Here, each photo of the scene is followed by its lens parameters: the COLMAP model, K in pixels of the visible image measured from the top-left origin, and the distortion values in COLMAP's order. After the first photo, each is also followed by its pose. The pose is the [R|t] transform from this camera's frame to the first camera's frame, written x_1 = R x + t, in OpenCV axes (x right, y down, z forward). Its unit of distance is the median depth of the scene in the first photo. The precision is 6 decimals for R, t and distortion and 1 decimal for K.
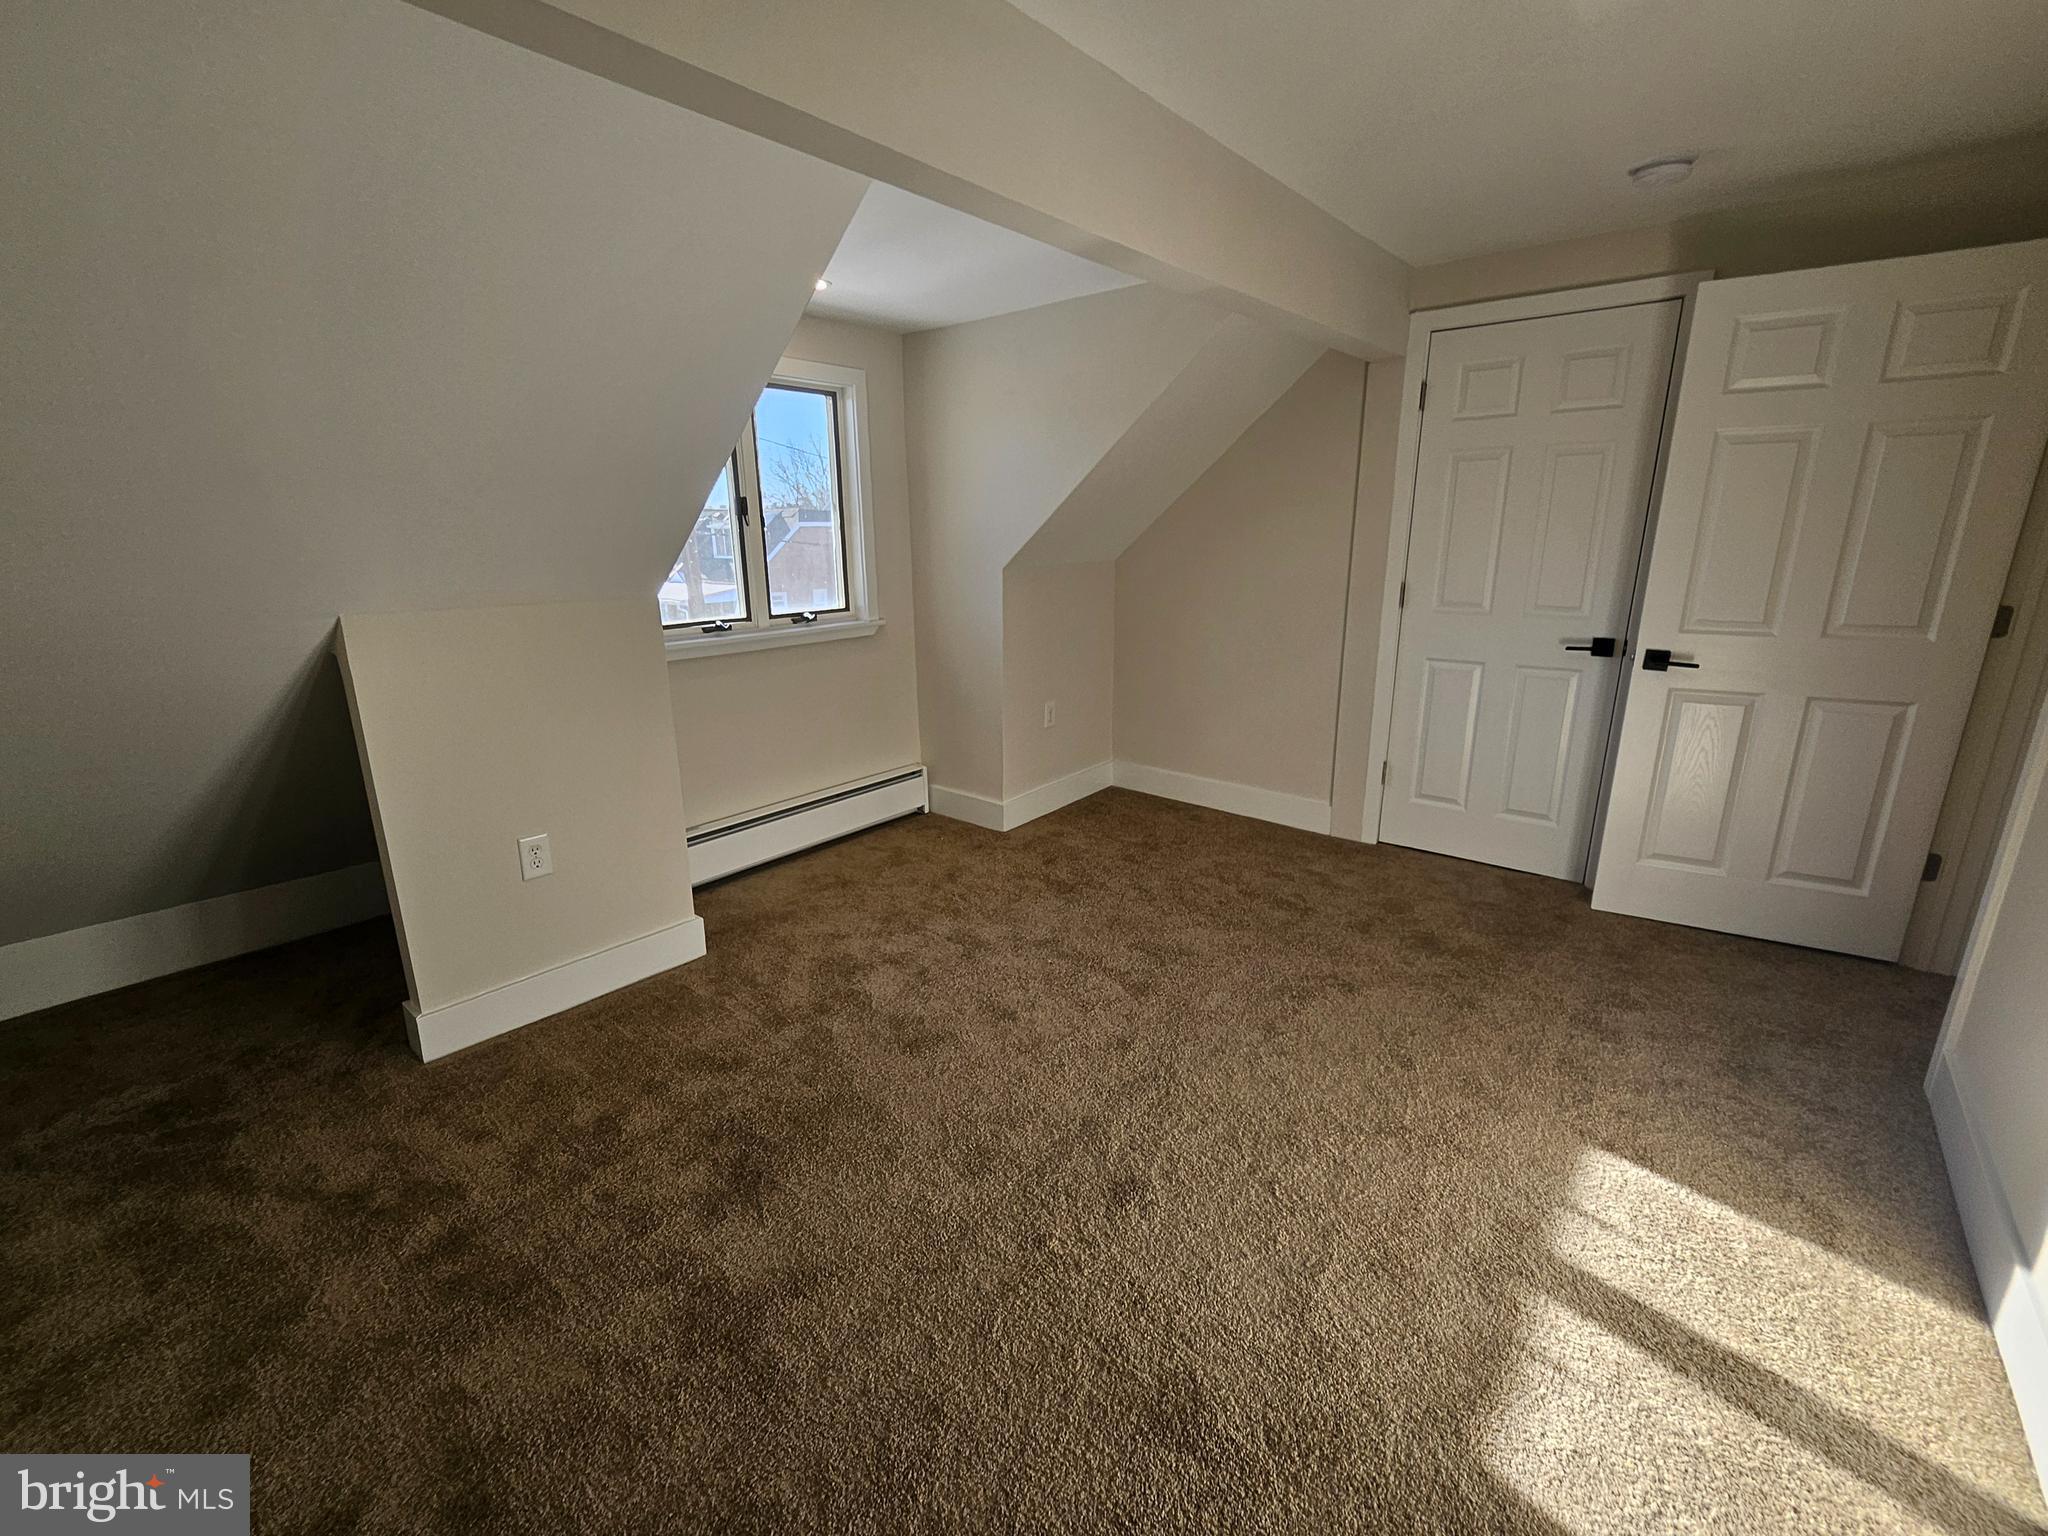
lens RADIAL K [[869.6, 0, 1022.1], [0, 869.6, 761.0], [0, 0, 1]] dist [-0.001258, -0.000266]
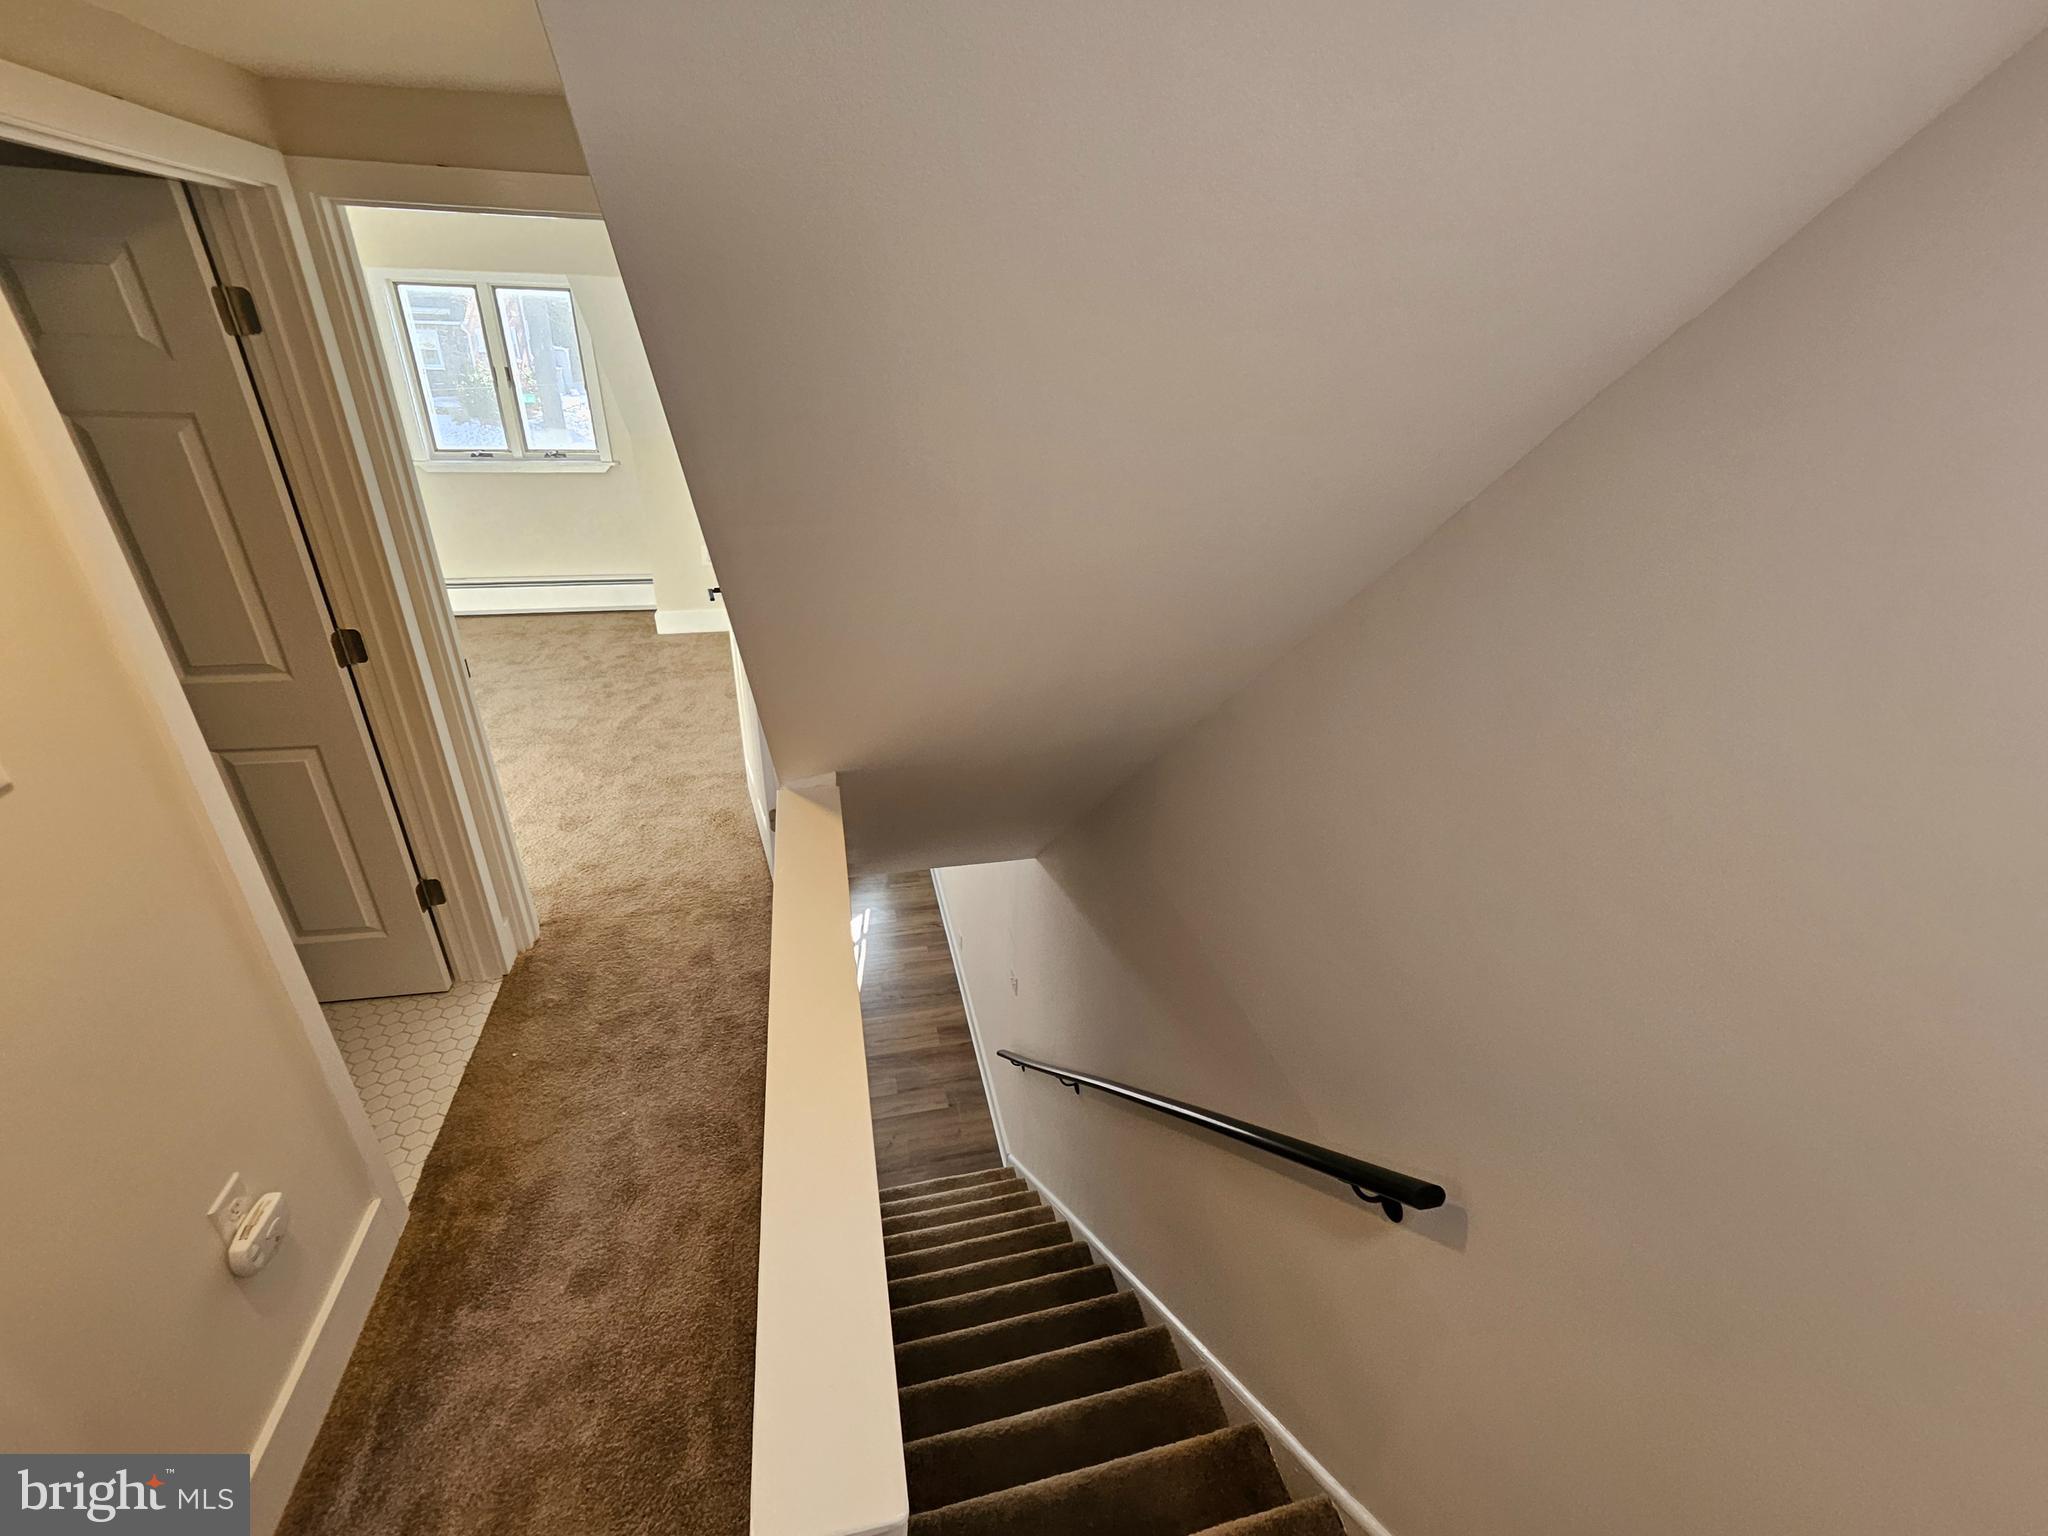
lens RADIAL K [[869.6, 0, 1022.1], [0, 869.6, 761.0], [0, 0, 1]] dist [-0.001258, -0.000266]
pose [[0.796678, 0.309171, -0.519343, 1.380829], [-0.203128, 0.946246, 0.251710, -0.217774], [0.569247, -0.095038, 0.816655, 0.213346]]
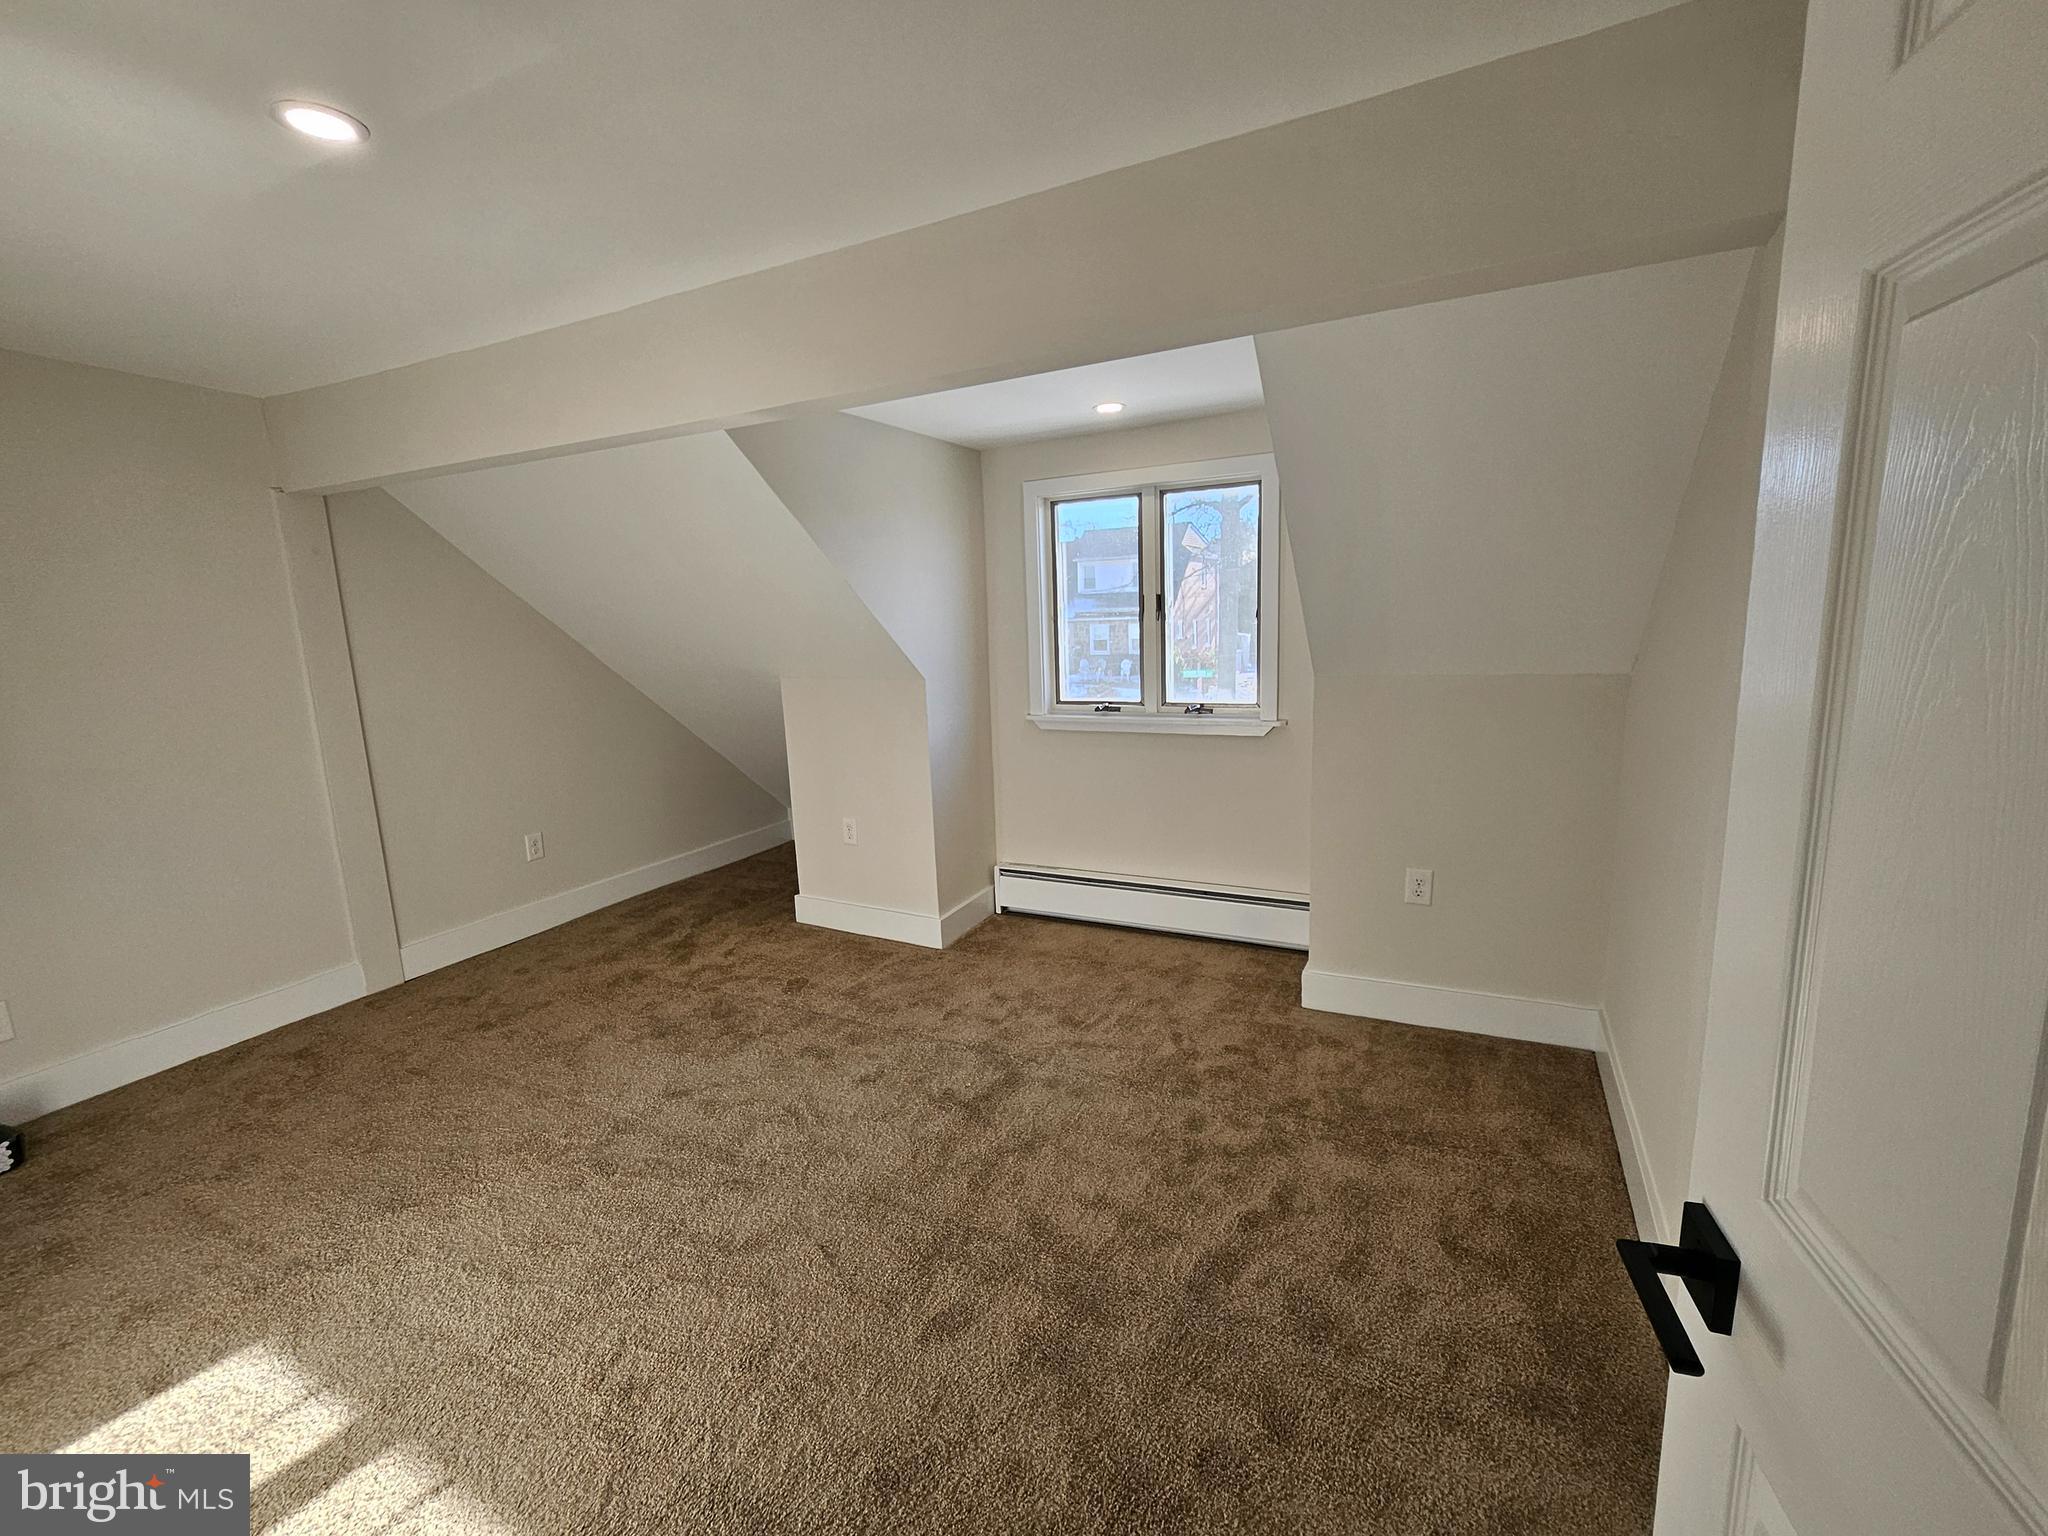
lens RADIAL K [[869.6, 0, 1022.1], [0, 869.6, 761.0], [0, 0, 1]] dist [-0.001258, -0.000266]
pose [[0.227185, 0.165864, -0.959623, 0.718552], [-0.223642, 0.967940, 0.114355, -0.187157], [0.947825, 0.188632, 0.256995, 0.595585]]
